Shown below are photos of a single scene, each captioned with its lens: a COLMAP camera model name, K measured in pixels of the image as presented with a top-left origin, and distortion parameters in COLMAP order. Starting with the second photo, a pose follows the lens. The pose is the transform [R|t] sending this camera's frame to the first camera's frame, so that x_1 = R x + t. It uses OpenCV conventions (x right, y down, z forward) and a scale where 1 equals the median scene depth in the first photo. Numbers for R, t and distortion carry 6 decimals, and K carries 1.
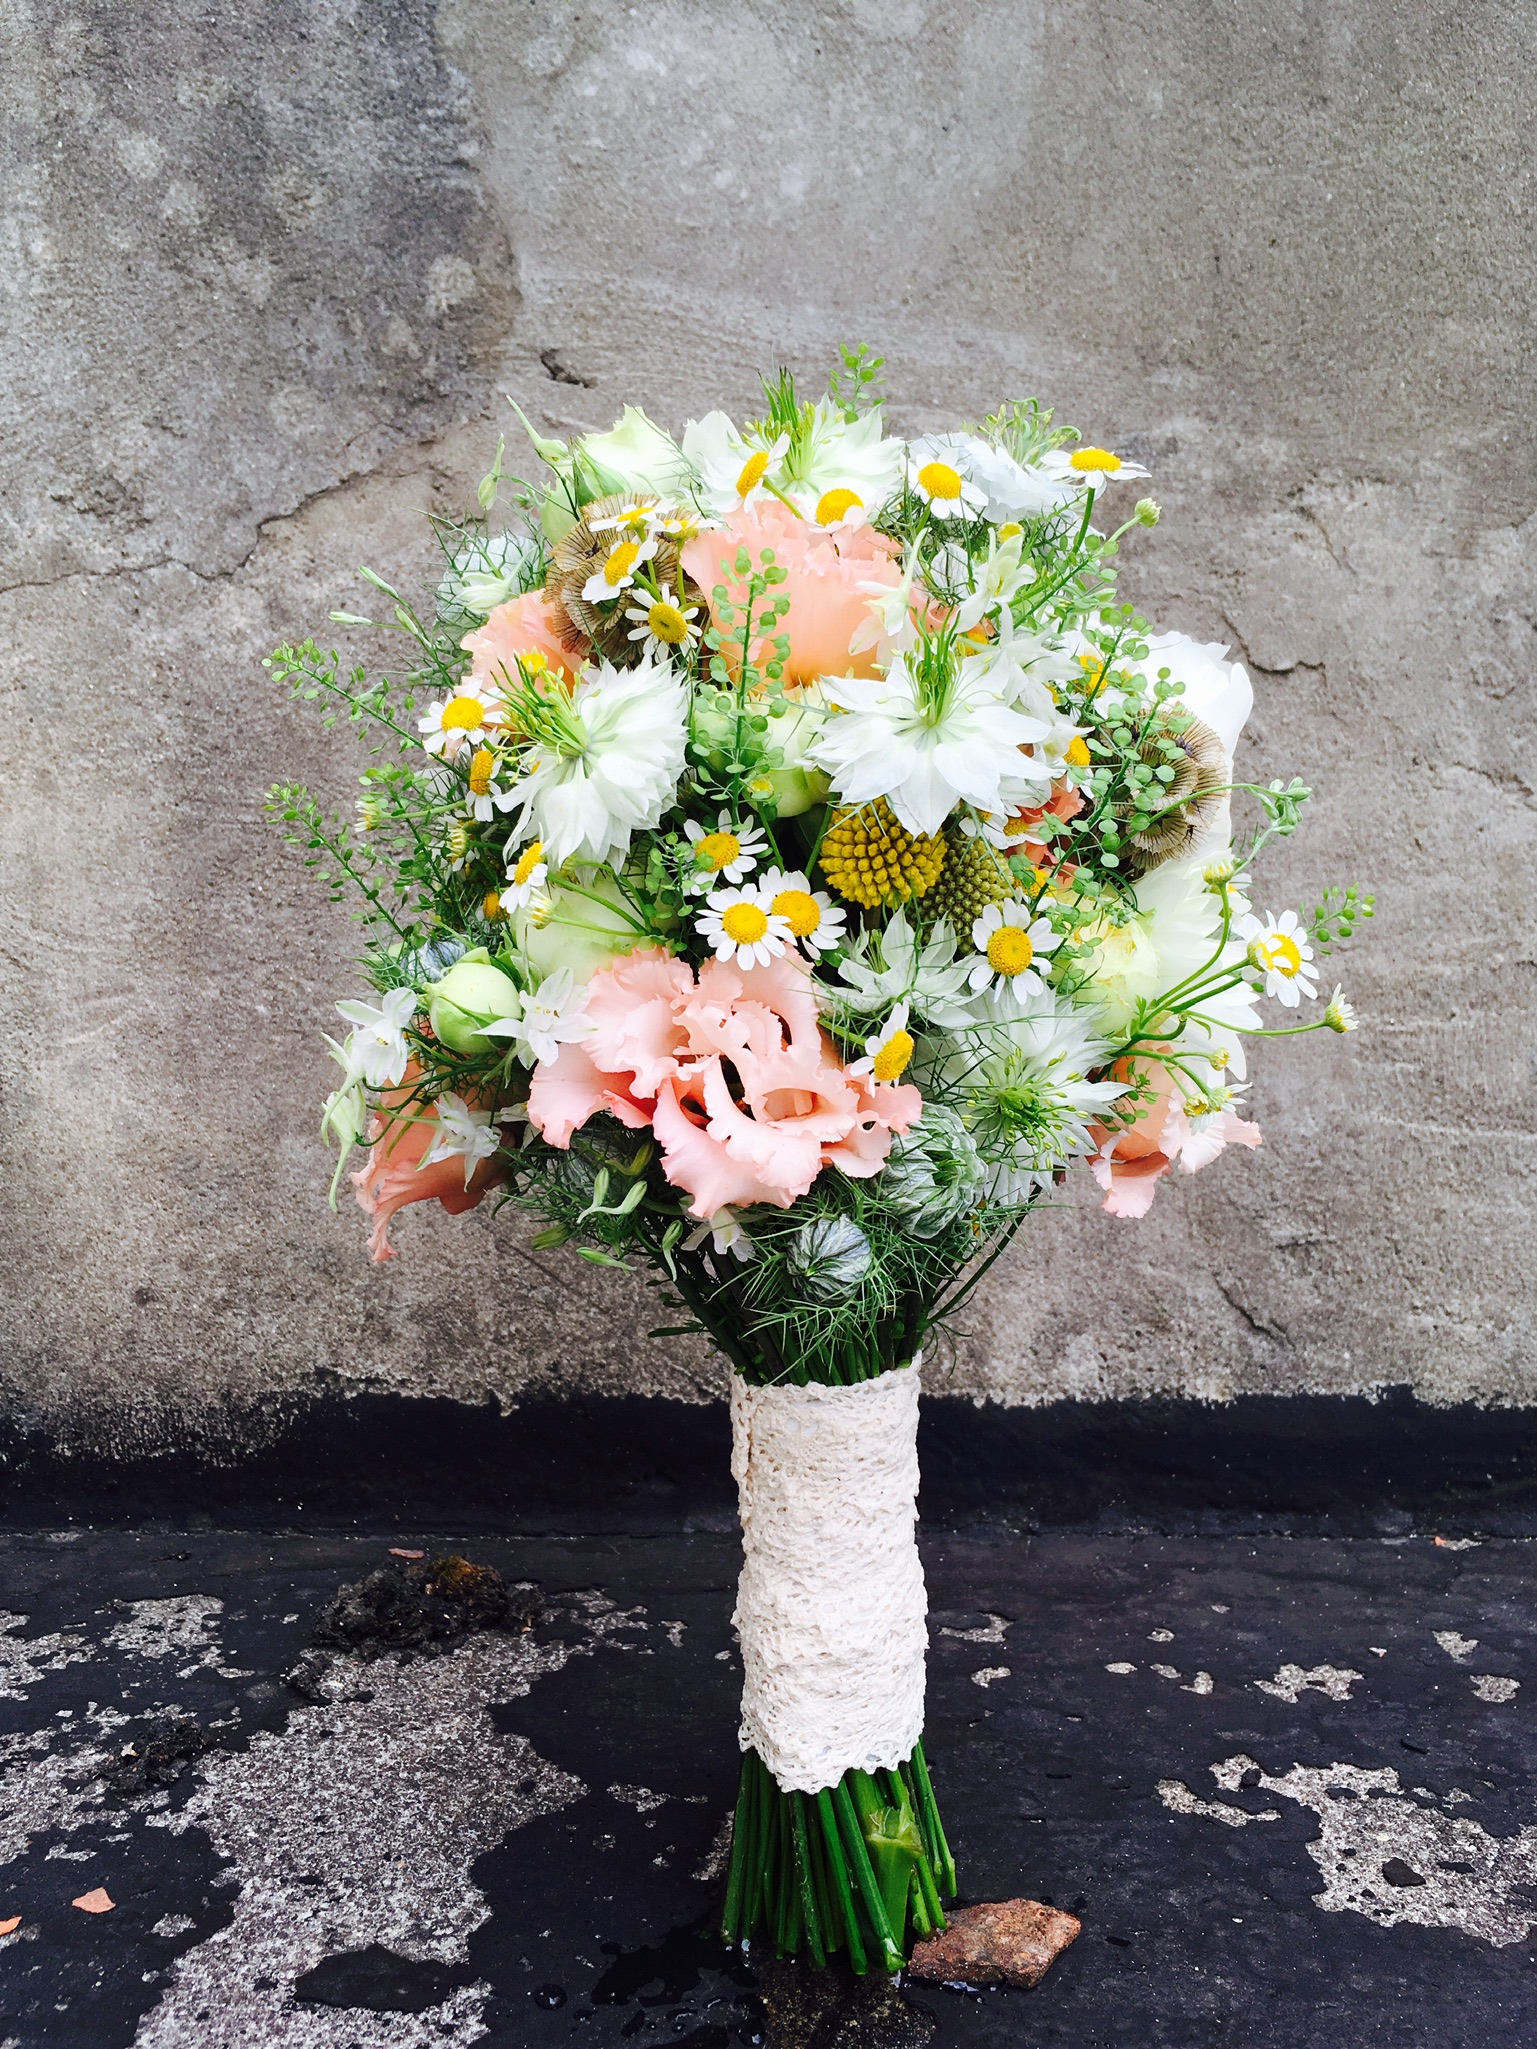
lens RADIAL K [[1727.3, 0, 783.3], [0, 1727.3, 1038.8], [0, 0, 1]] dist [0.051831, -0.106231]
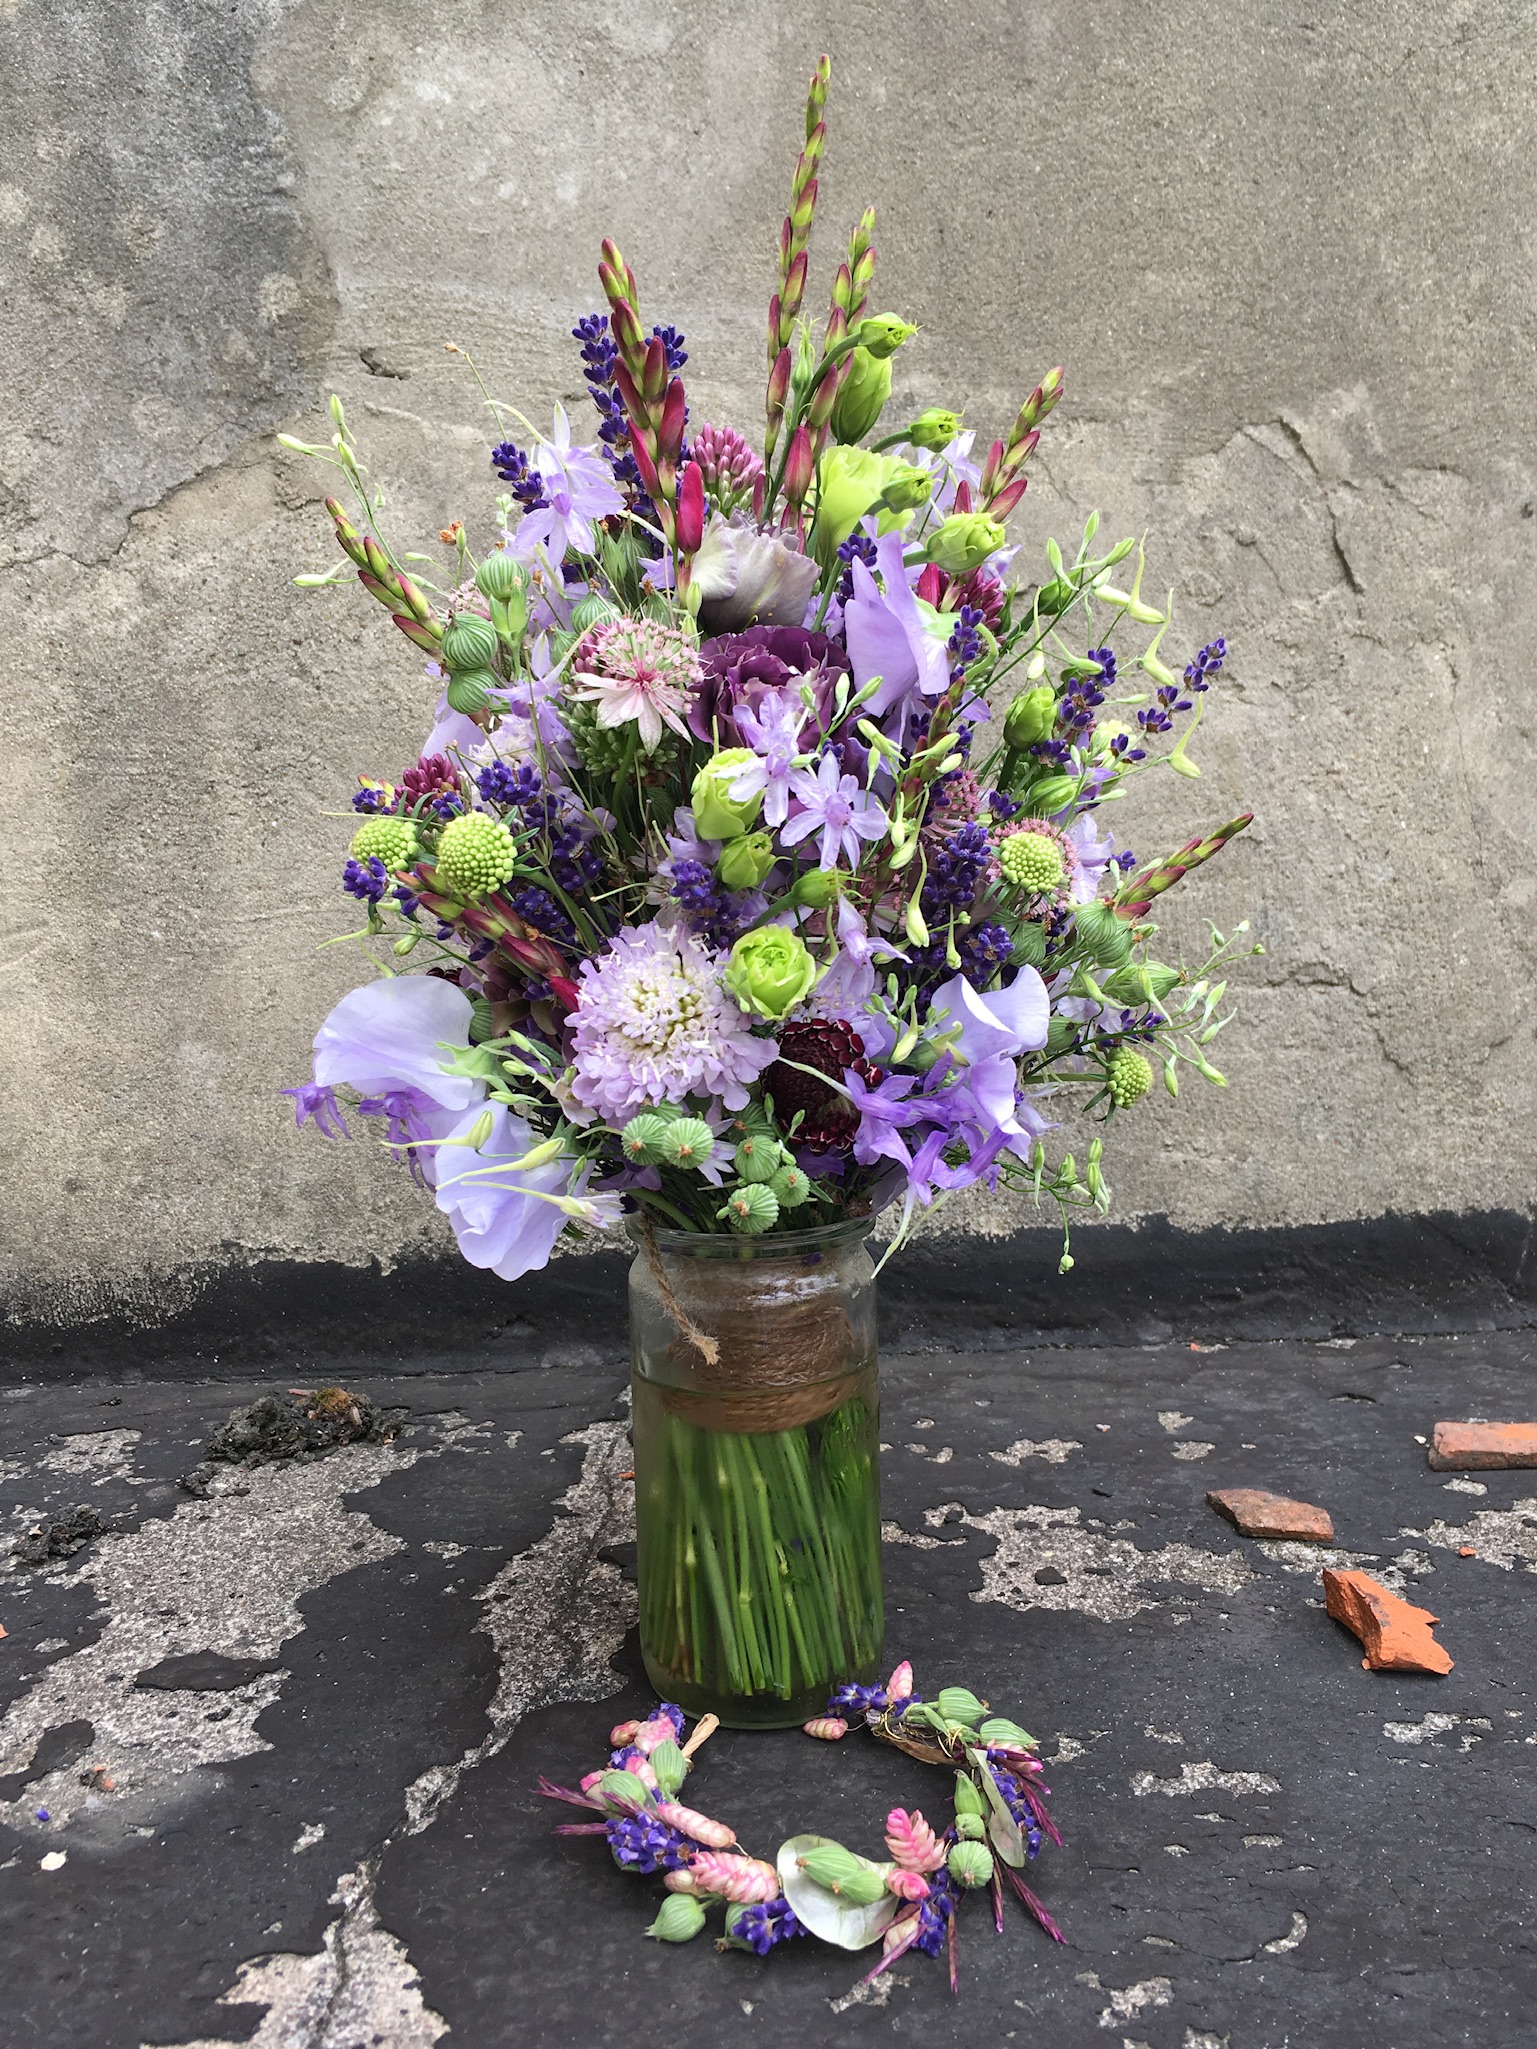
lens RADIAL K [[1727.3, 0, 797.6], [0, 1727.3, 1039.3], [0, 0, 1]] dist [0.051831, -0.106231]
pose [[0.998076, -0.047874, -0.039387, 0.175026], [0.048767, 0.998568, 0.022015, 0.049391], [0.038277, -0.023894, 0.998981, -0.152207]]
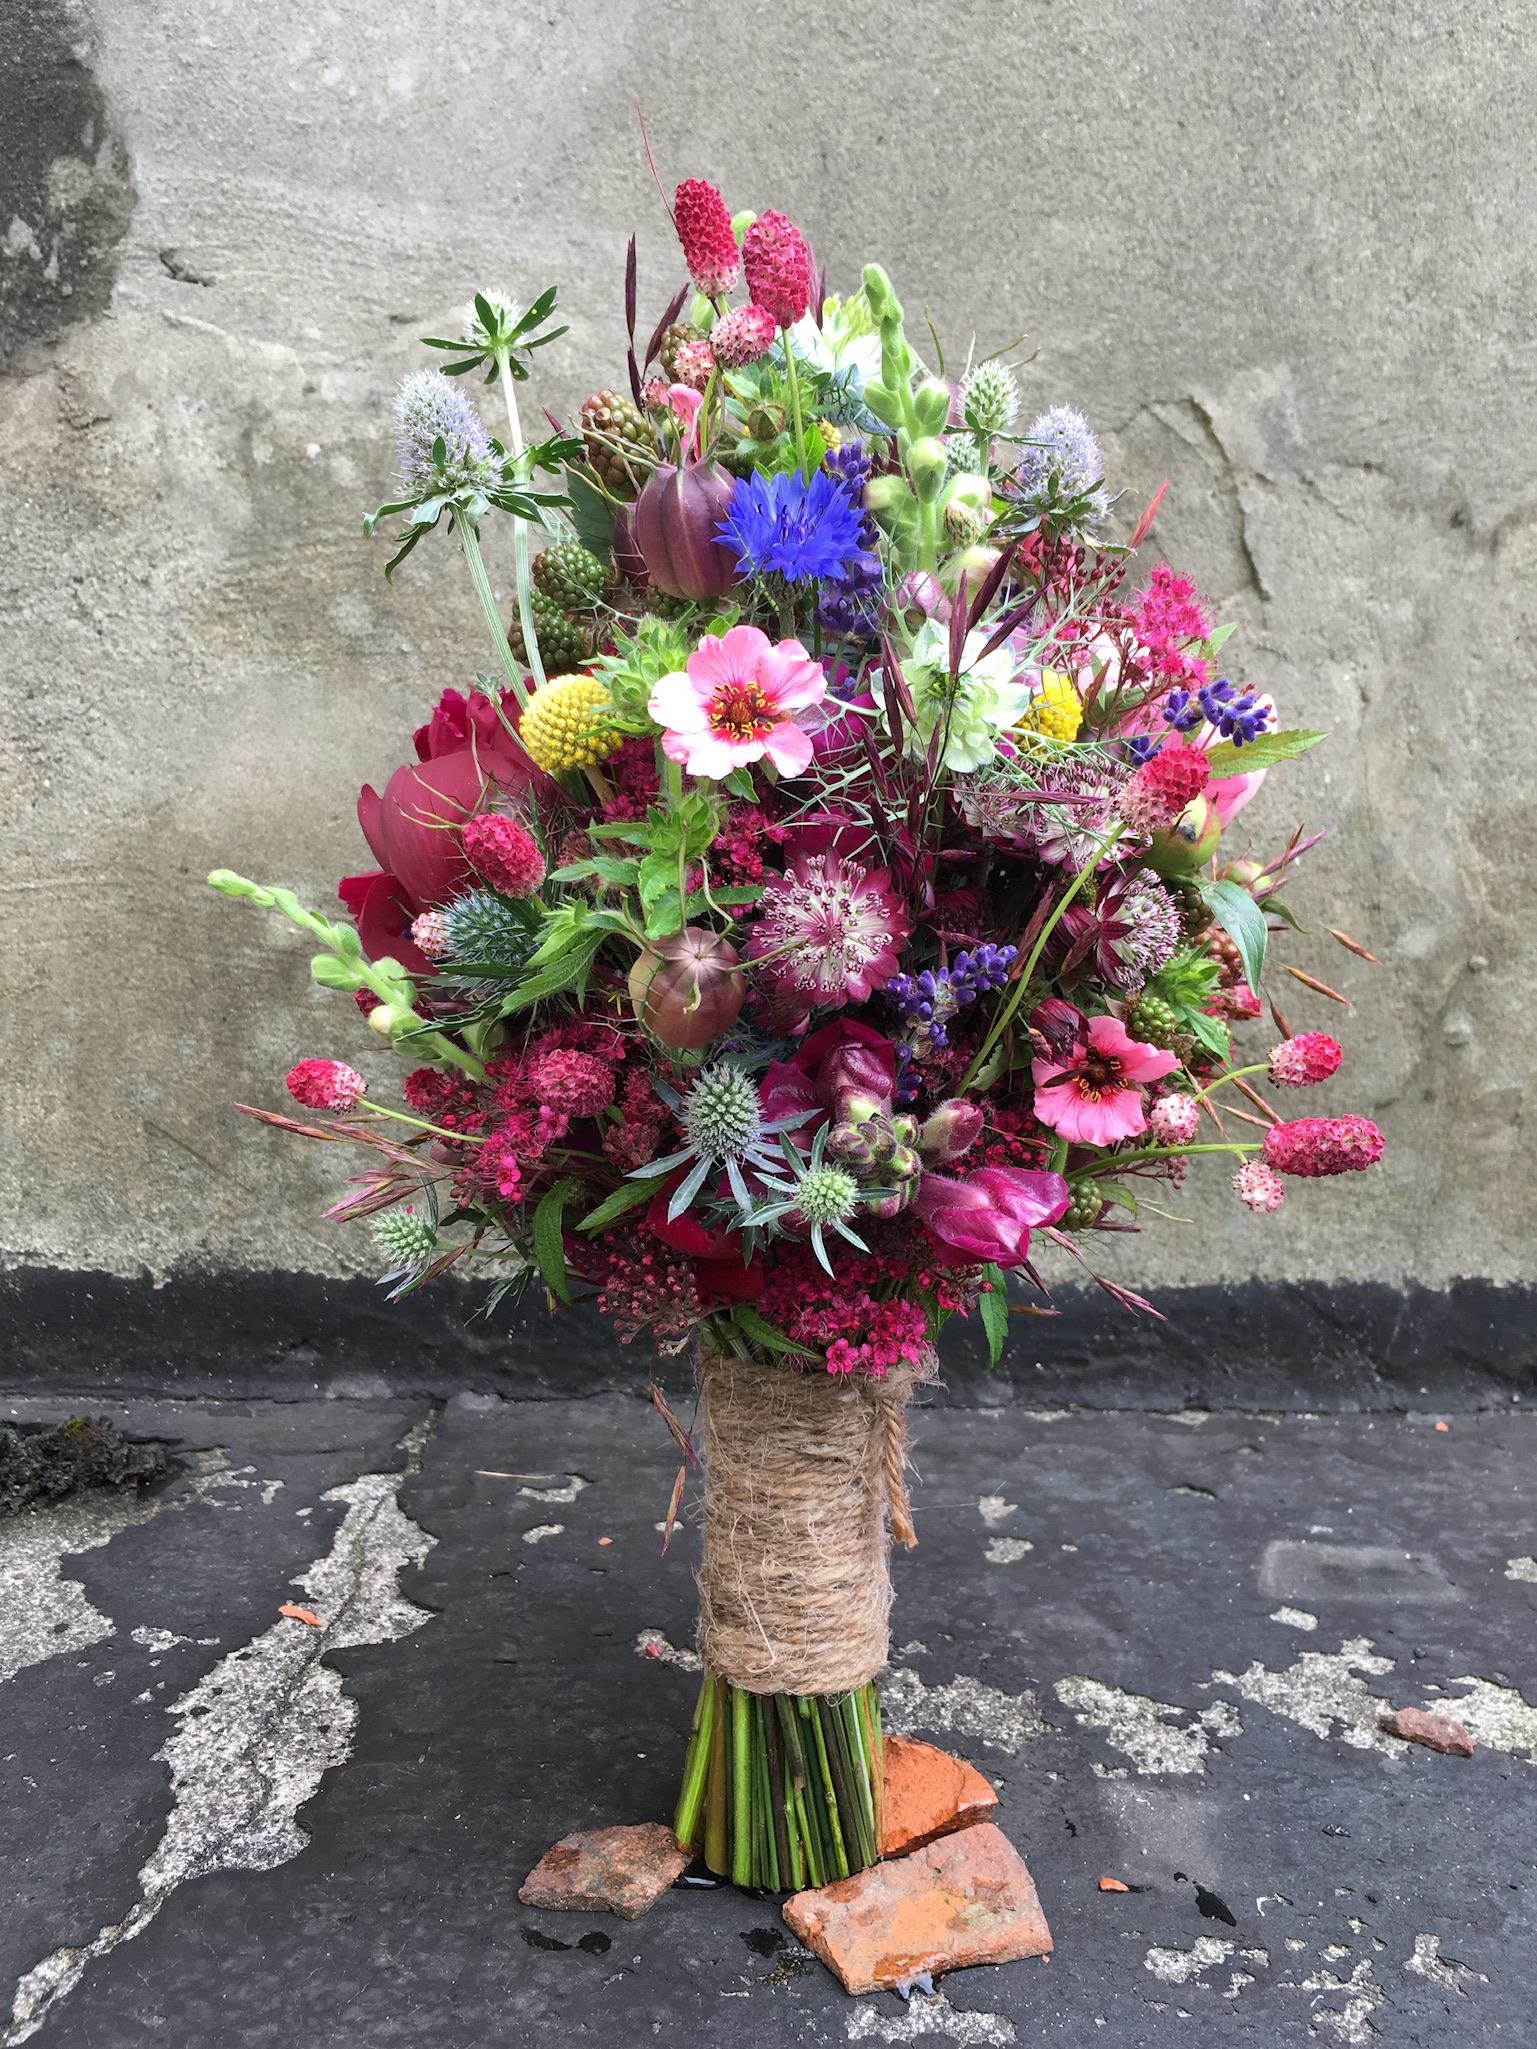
lens RADIAL K [[1727.3, 0, 806.0], [0, 1727.3, 1036.3], [0, 0, 1]] dist [0.051831, -0.106231]
pose [[0.999850, 0.008489, -0.015065, 0.258045], [-0.007316, 0.997059, 0.076282, -0.019538], [0.015668, -0.076161, 0.996972, -0.037520]]
